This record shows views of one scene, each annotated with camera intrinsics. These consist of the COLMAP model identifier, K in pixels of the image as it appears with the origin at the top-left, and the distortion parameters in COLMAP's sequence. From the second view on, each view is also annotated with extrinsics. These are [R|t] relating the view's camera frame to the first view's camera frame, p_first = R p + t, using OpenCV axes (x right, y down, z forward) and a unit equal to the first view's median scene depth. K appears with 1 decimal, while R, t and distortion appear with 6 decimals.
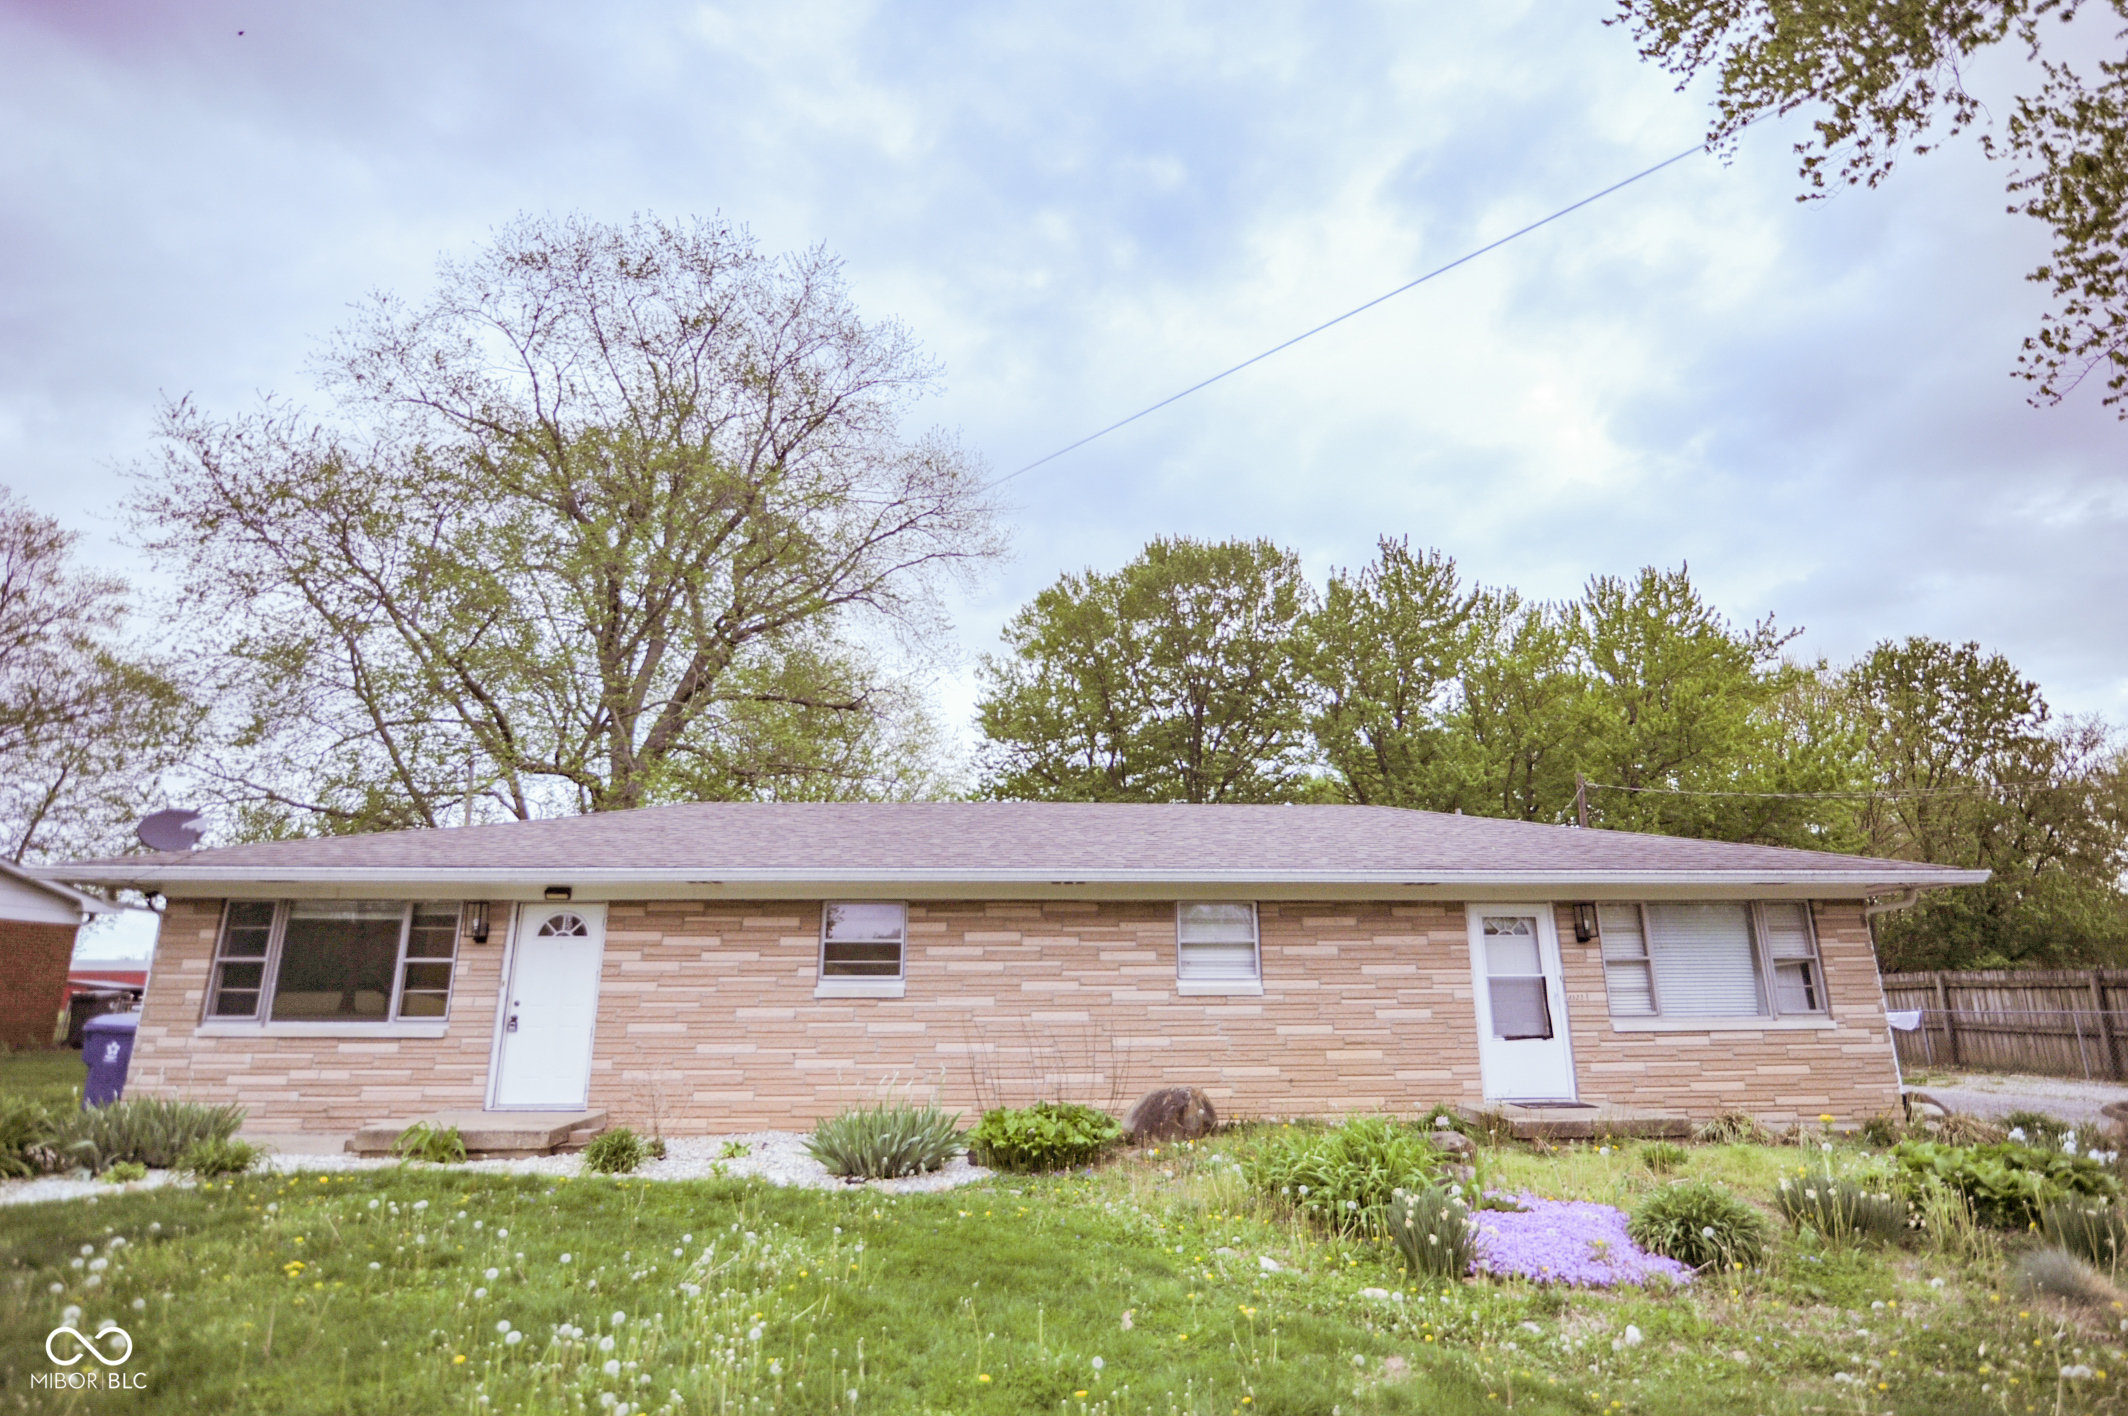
lens RADIAL K [[1054.8, 0, 1089.8], [0, 1054.8, 709.0], [0, 0, 1]] dist [-0.017862, -0.000463]
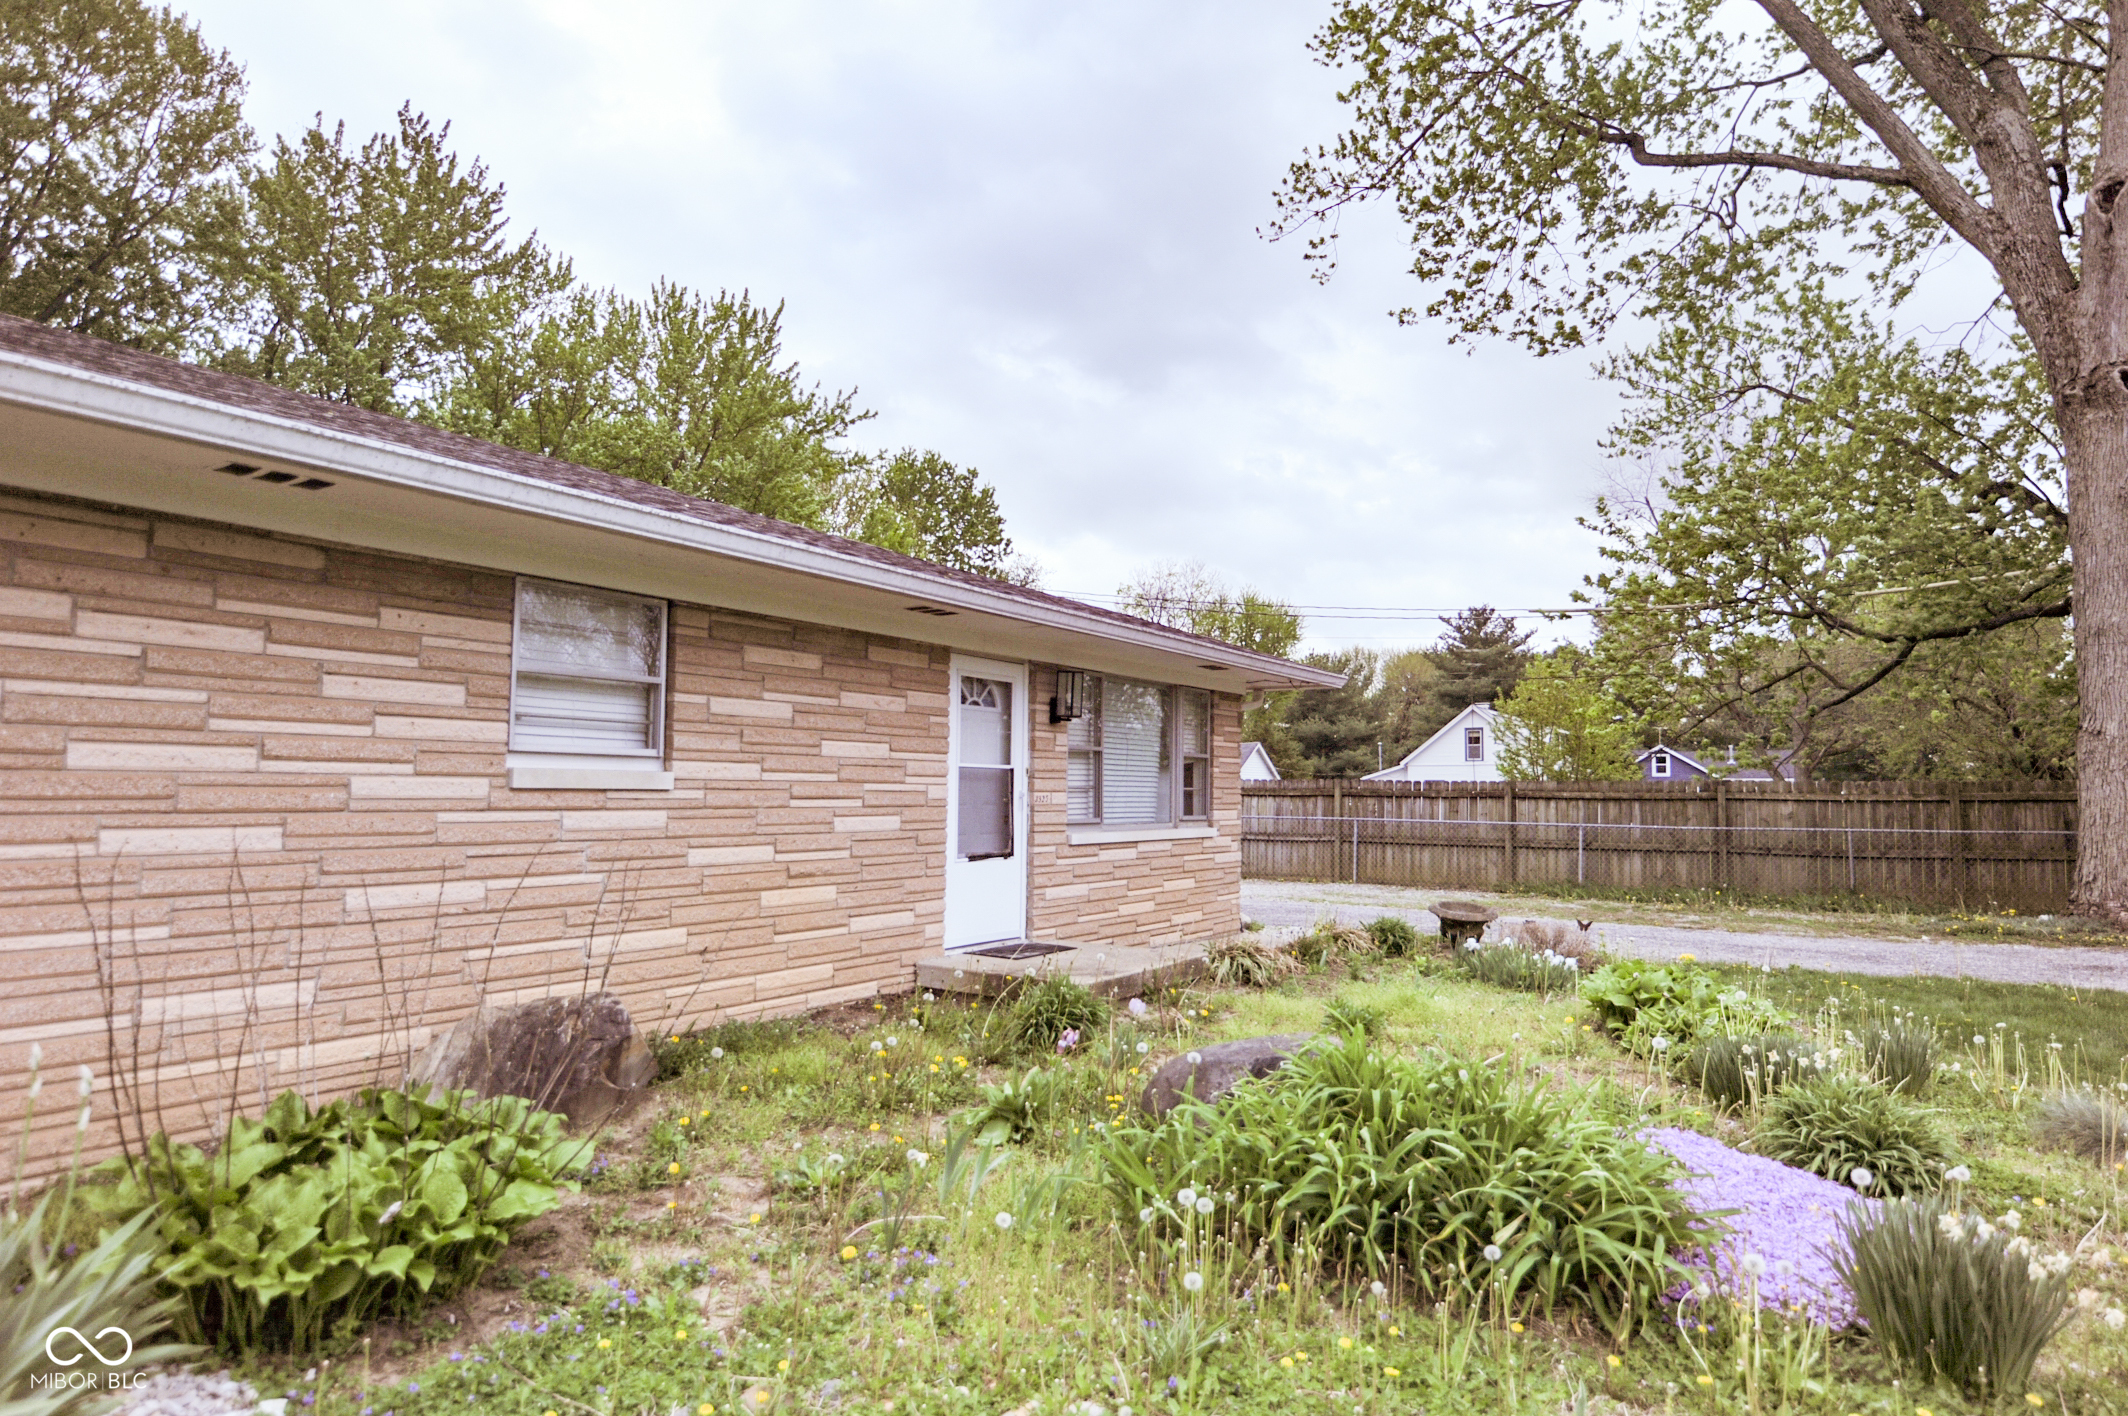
lens RADIAL K [[1207.4, 0, 1067.5], [0, 1207.4, 724.1], [0, 0, 1]] dist [-0.005505, -0.002126]
pose [[0.594251, 0.054741, 0.802414, -0.178842], [-0.223450, 0.969641, 0.099333, 0.143462], [-0.772616, -0.238329, 0.588442, 0.528156]]
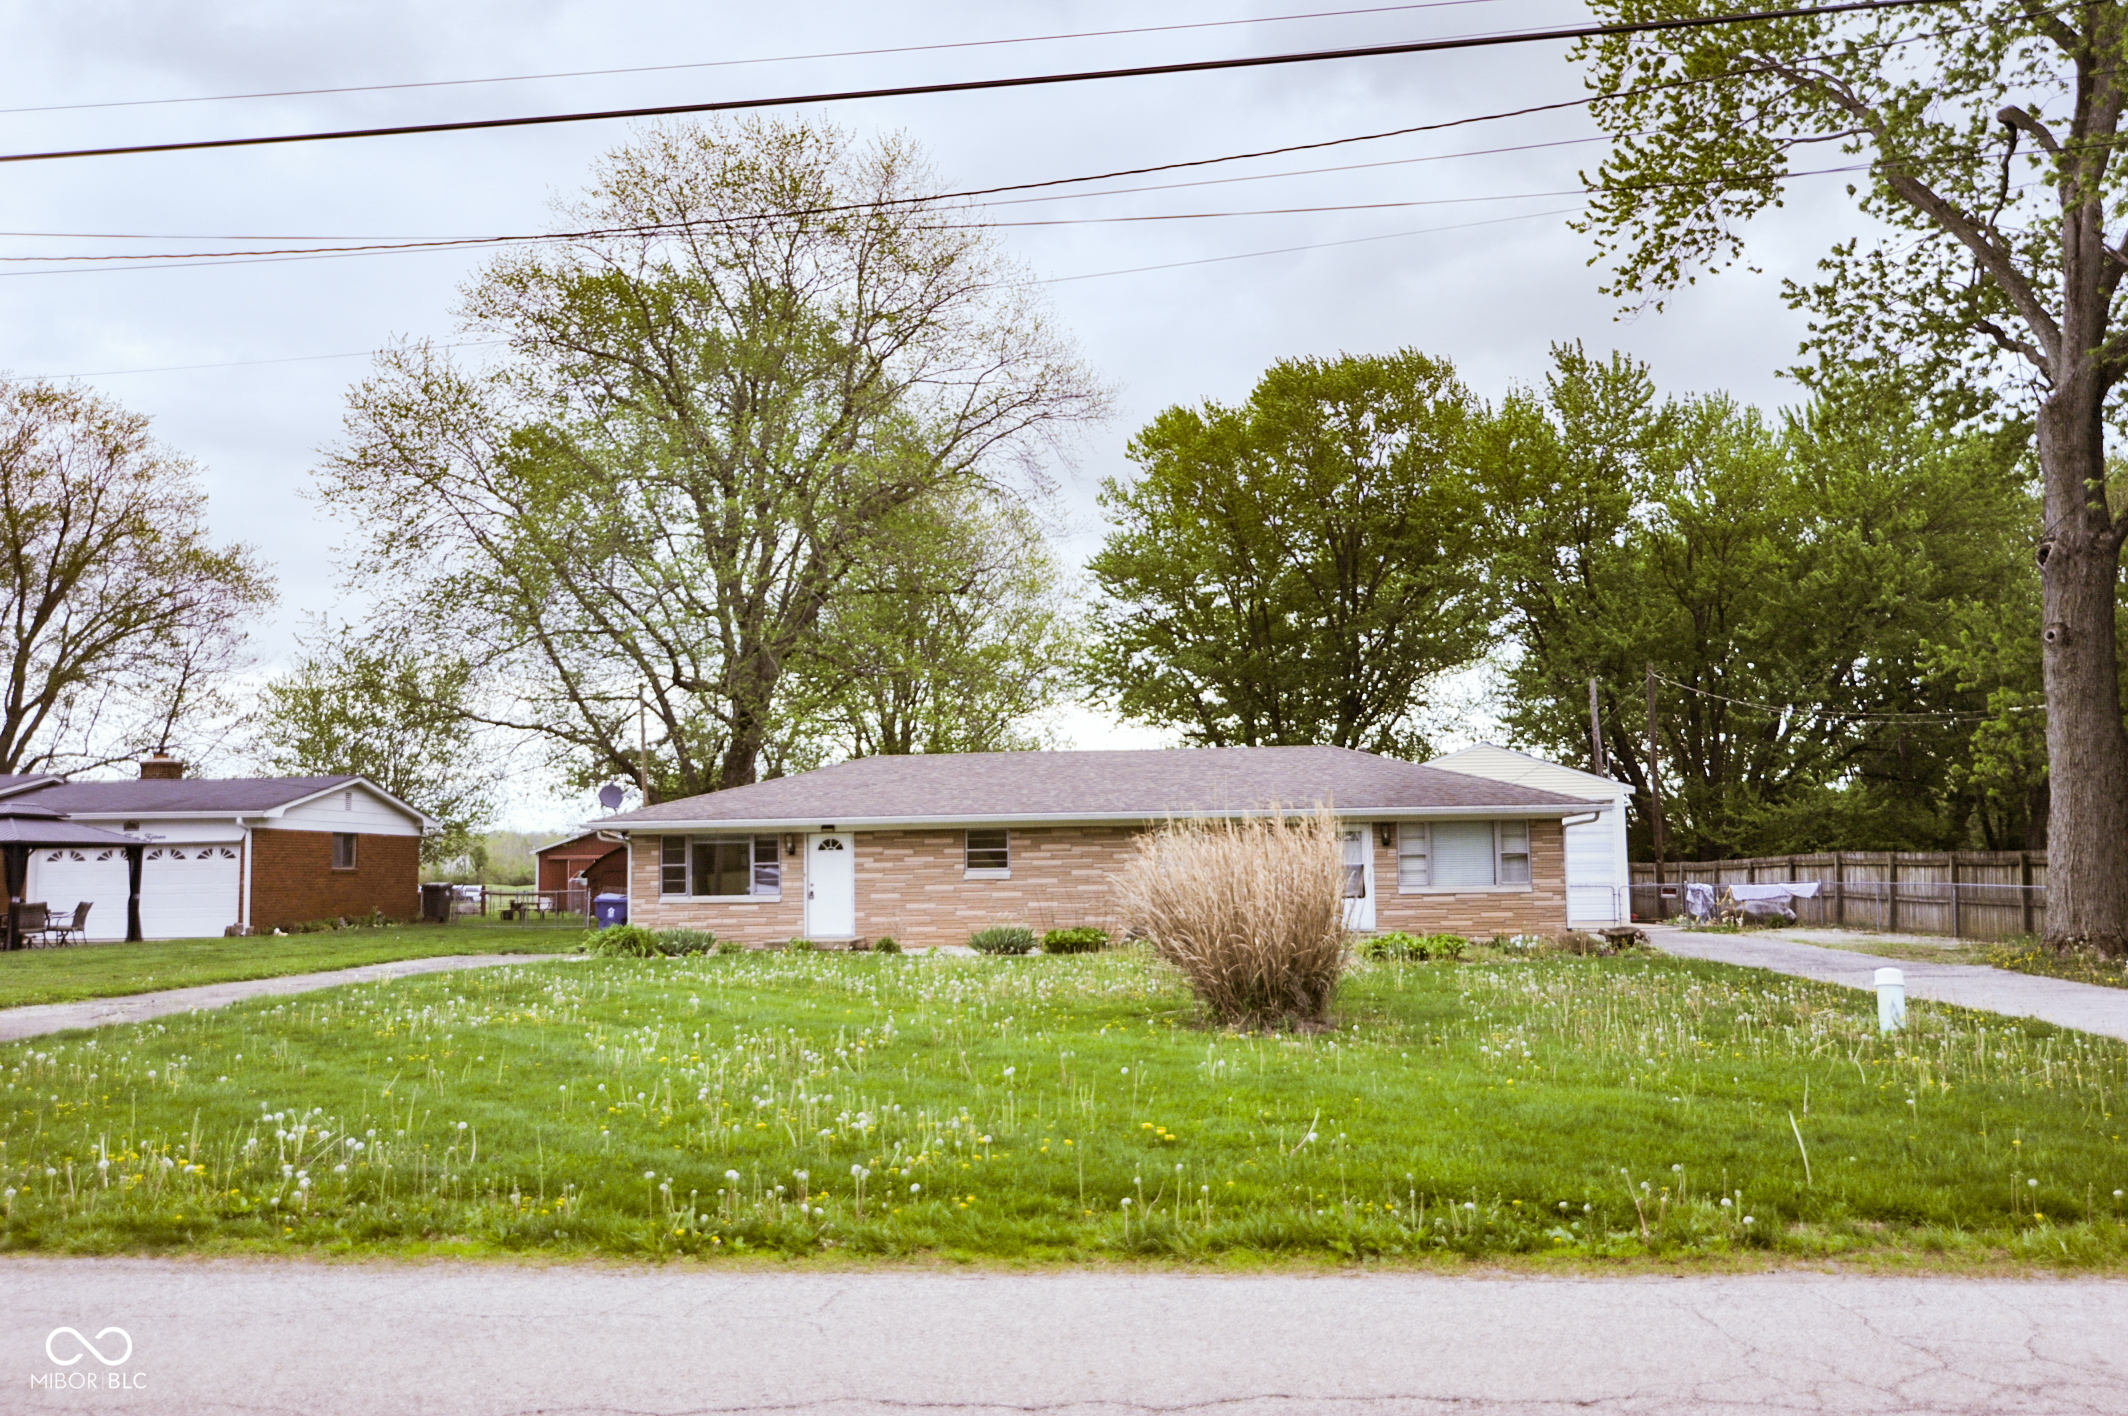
lens RADIAL K [[1714.7, 0, 1064.0], [0, 1714.7, 708.0], [0, 0, 1]] dist [-0.002016, -0.001129]
pose [[0.987585, -0.025431, -0.155014, 0.395774], [0.051424, 0.984773, 0.166065, -0.524038], [0.148431, -0.171975, 0.973855, -1.892101]]
